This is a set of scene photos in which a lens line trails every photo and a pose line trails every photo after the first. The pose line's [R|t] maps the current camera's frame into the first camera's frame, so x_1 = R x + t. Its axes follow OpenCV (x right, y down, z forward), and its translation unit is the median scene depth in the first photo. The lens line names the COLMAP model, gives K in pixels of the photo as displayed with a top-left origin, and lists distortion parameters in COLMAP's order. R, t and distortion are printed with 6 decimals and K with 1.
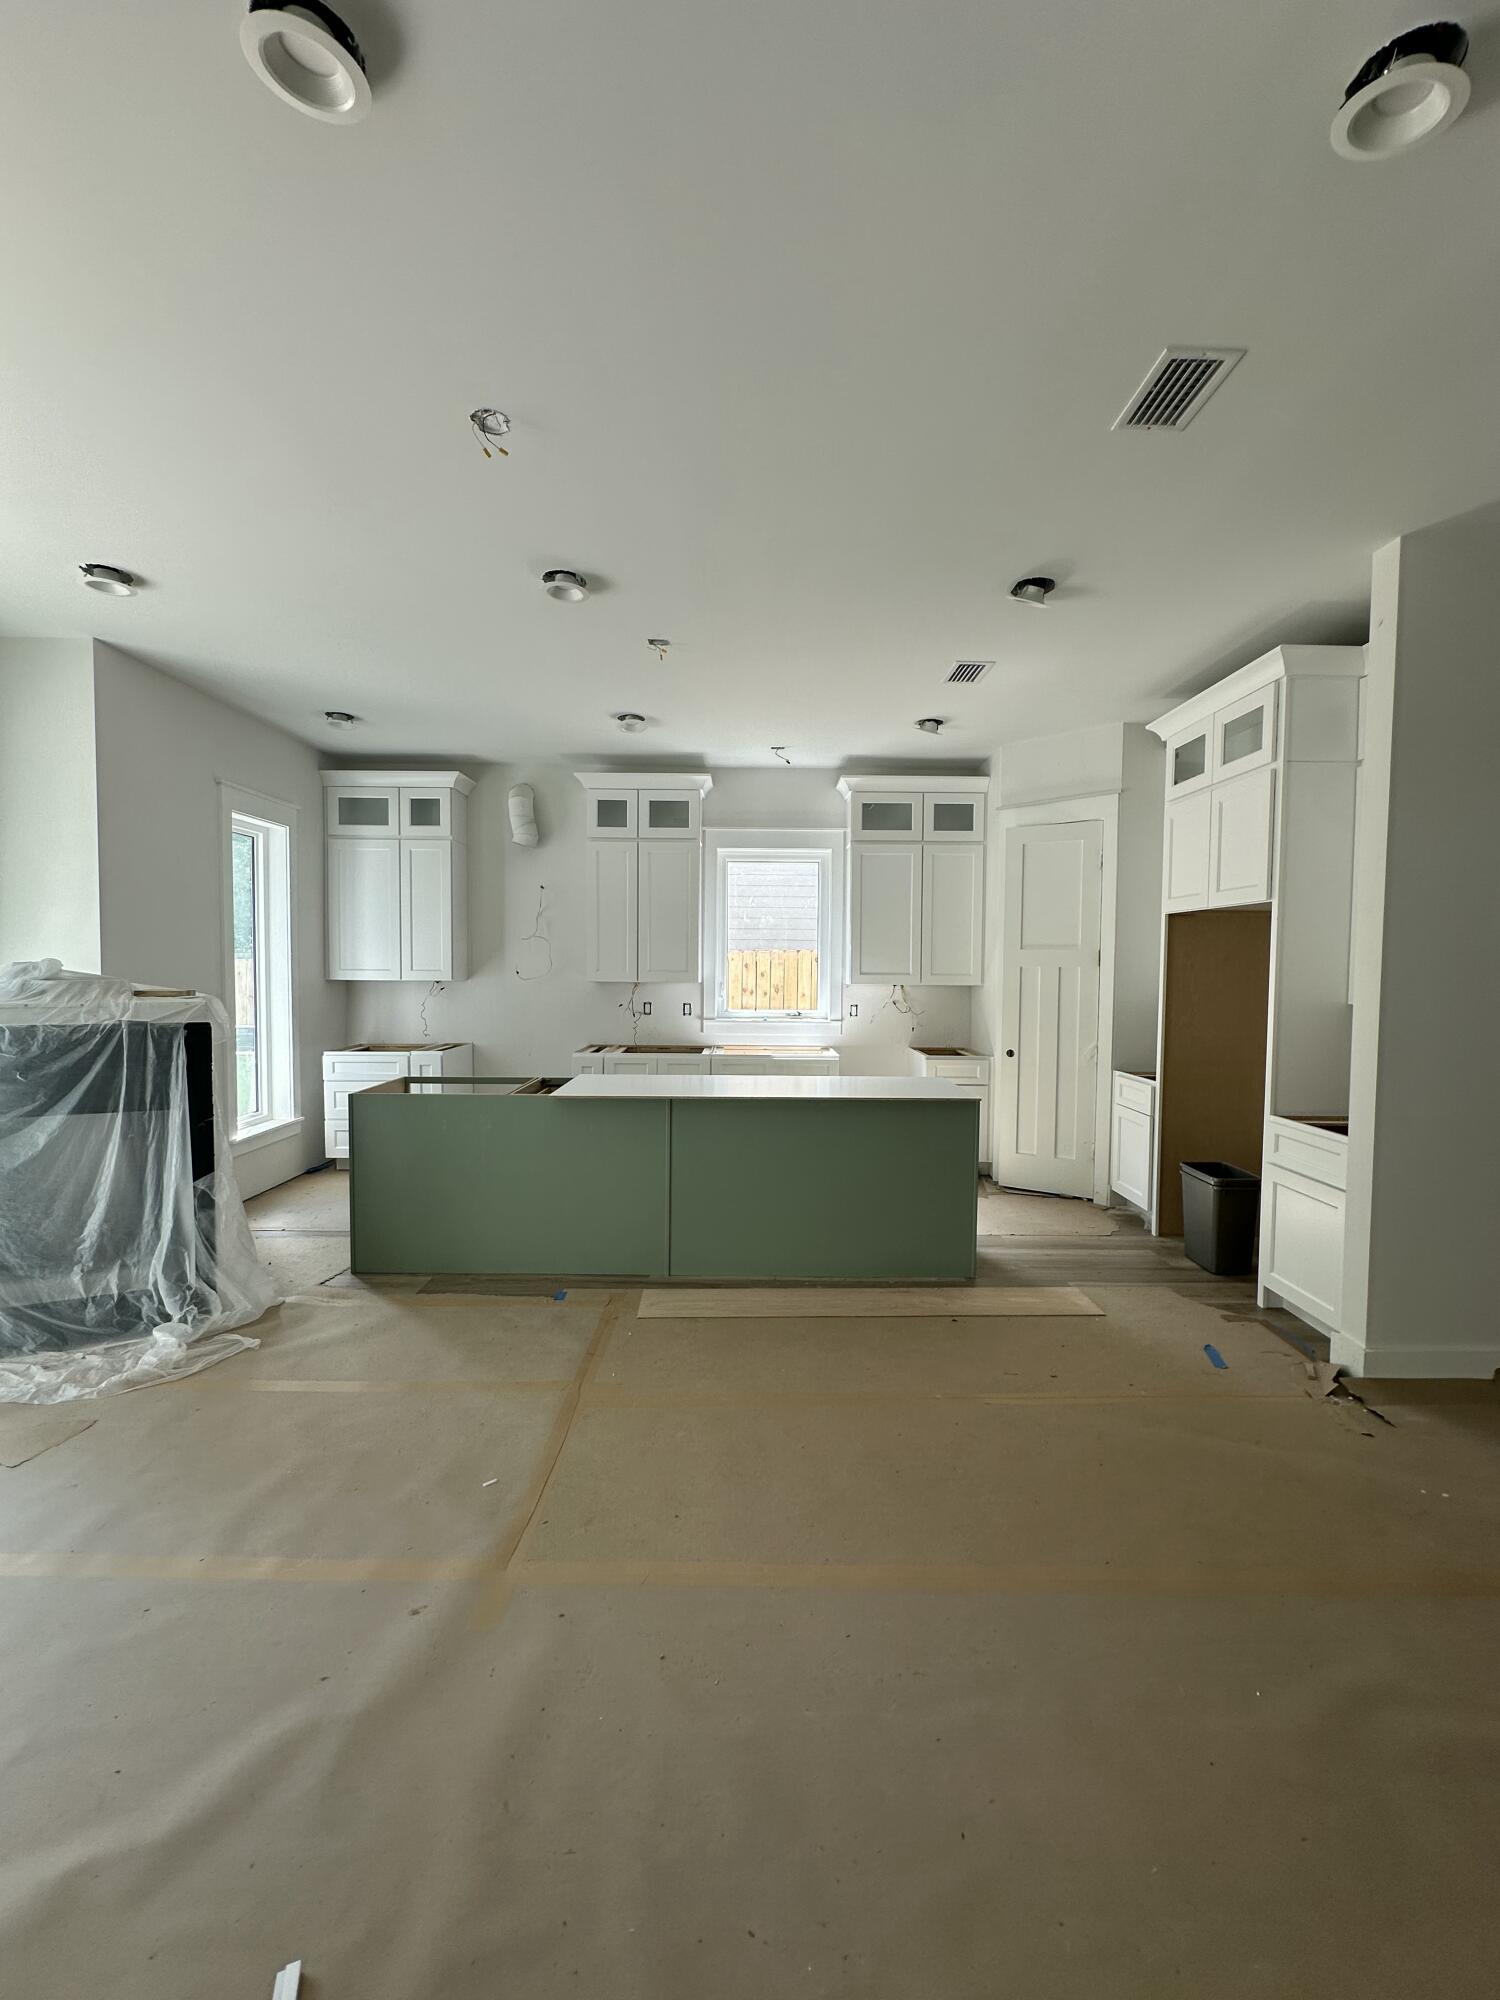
lens RADIAL K [[799.5, 0, 752.9], [0, 799.5, 1010.8], [0, 0, 1]] dist [-0.003119, 0.000919]
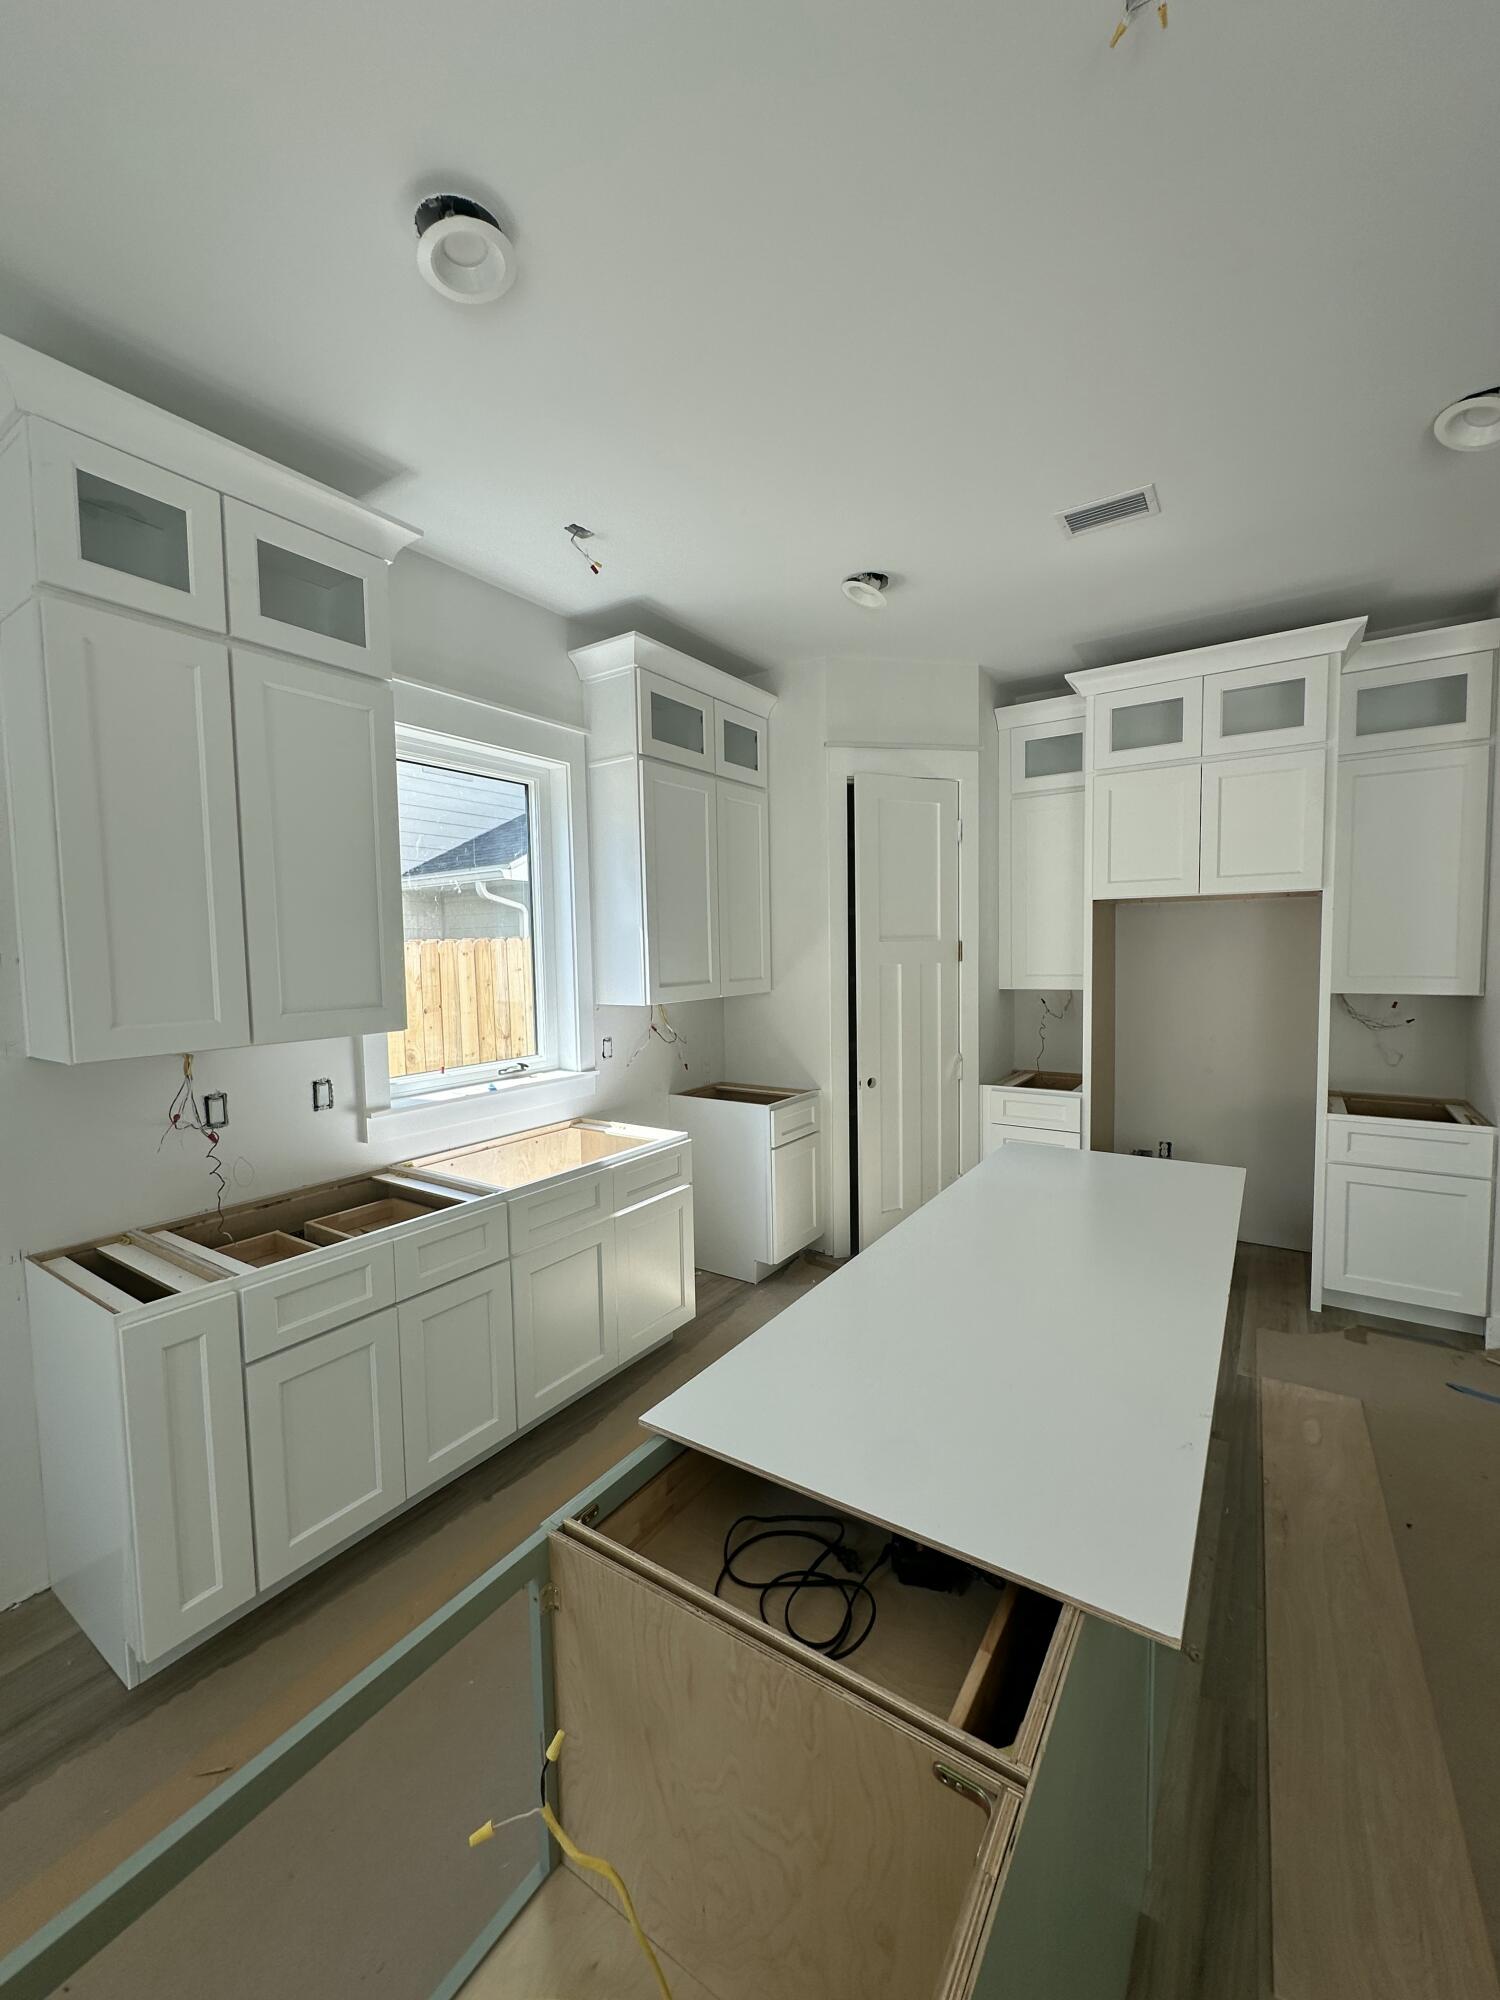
lens RADIAL K [[799.5, 0, 750.8], [0, 799.5, 1000.0], [0, 0, 1]] dist [-0.003119, 0.000919]
pose [[0.558554, -0.073576, 0.826199, -0.318687], [0.070153, 0.996680, 0.041331, -0.056610], [-0.826496, 0.034875, 0.561861, 0.627197]]
